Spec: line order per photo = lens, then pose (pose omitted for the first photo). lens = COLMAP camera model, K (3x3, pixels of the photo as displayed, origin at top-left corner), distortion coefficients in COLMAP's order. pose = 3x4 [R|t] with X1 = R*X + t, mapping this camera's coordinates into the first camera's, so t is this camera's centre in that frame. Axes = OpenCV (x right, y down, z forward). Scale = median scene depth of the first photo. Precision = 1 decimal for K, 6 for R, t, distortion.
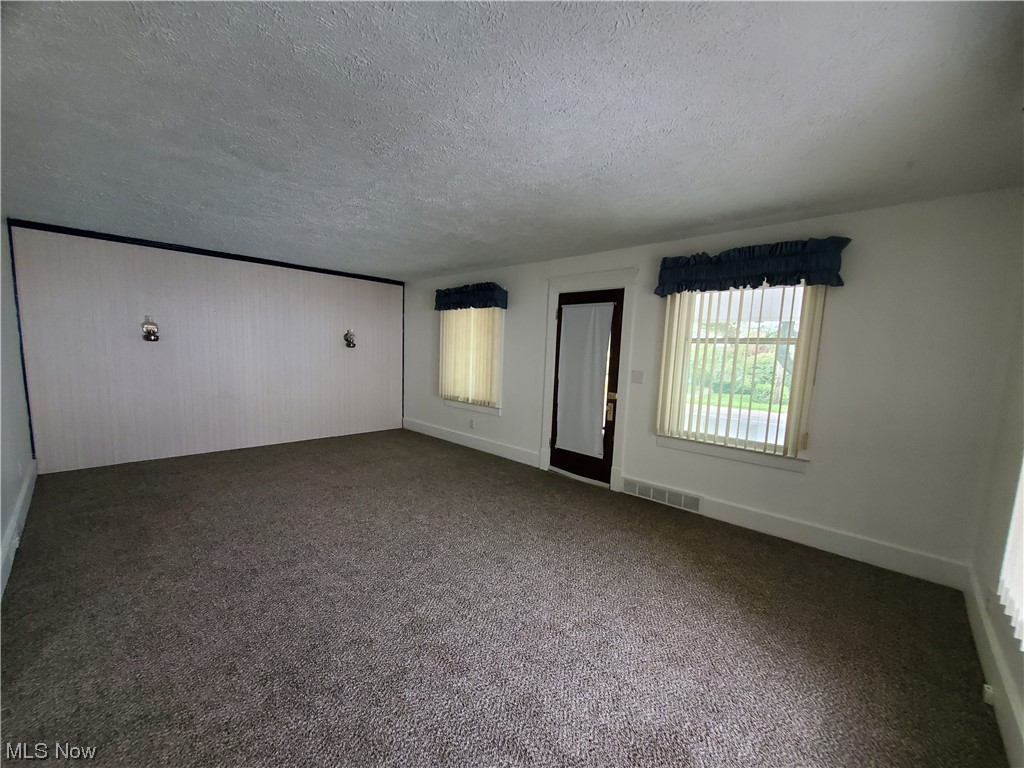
lens RADIAL K [[406.1, 0, 510.3], [0, 406.1, 393.1], [0, 0, 1]] dist [0.002863, -0.000552]
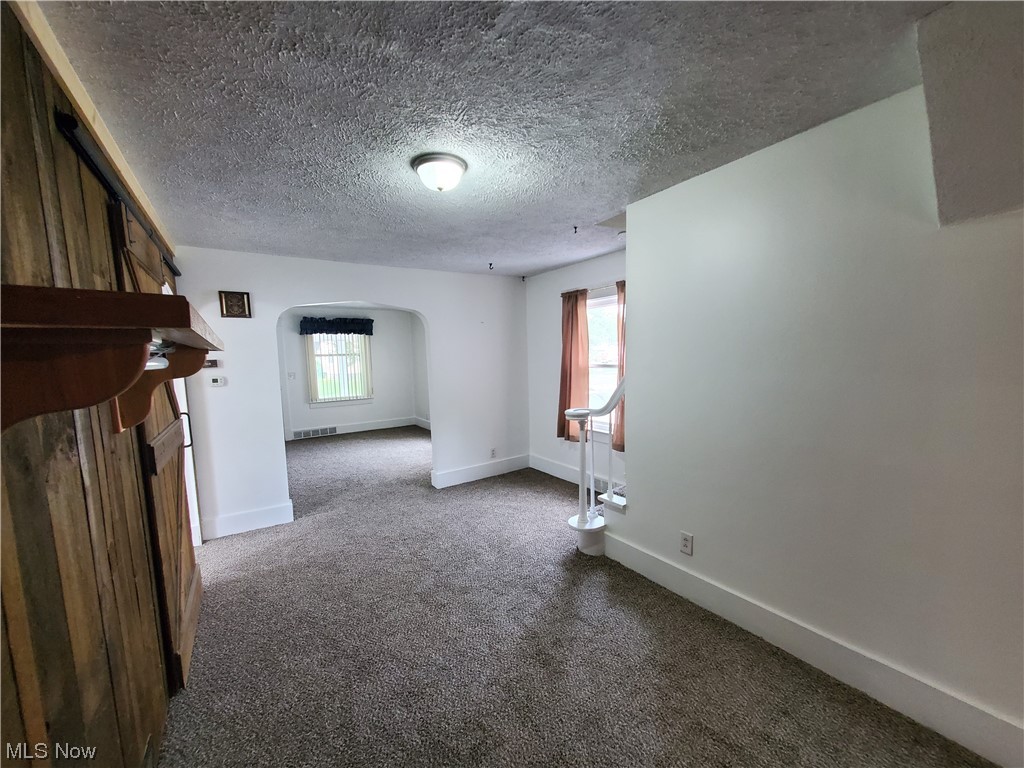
lens RADIAL K [[406.1, 0, 512.7], [0, 406.1, 391.2], [0, 0, 1]] dist [0.002863, -0.000552]
pose [[0.225363, -0.110696, 0.967966, -1.259689], [0.153388, 0.985165, 0.076951, 0.041484], [-0.962125, 0.131132, 0.238999, -0.412729]]
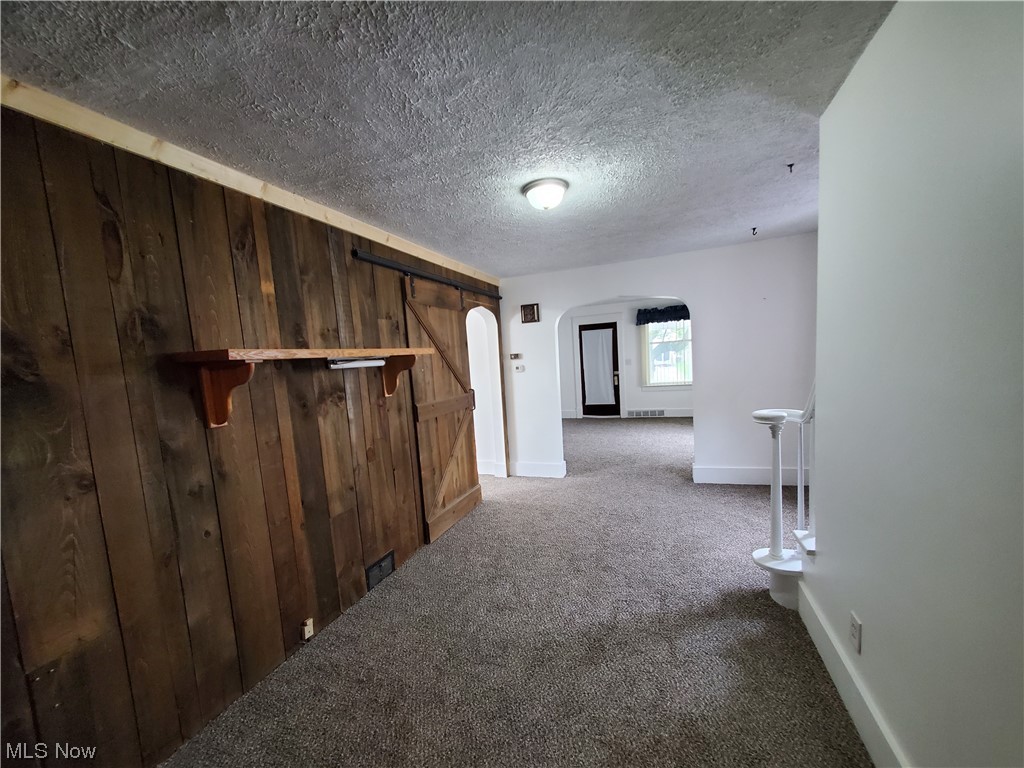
lens RADIAL K [[406.1, 0, 515.3], [0, 406.1, 389.9], [0, 0, 1]] dist [0.002863, -0.000552]
pose [[0.917300, -0.109187, 0.382934, -1.059543], [0.130647, 0.990963, -0.030403, 0.091856], [-0.376154, 0.077918, 0.923275, -0.742095]]
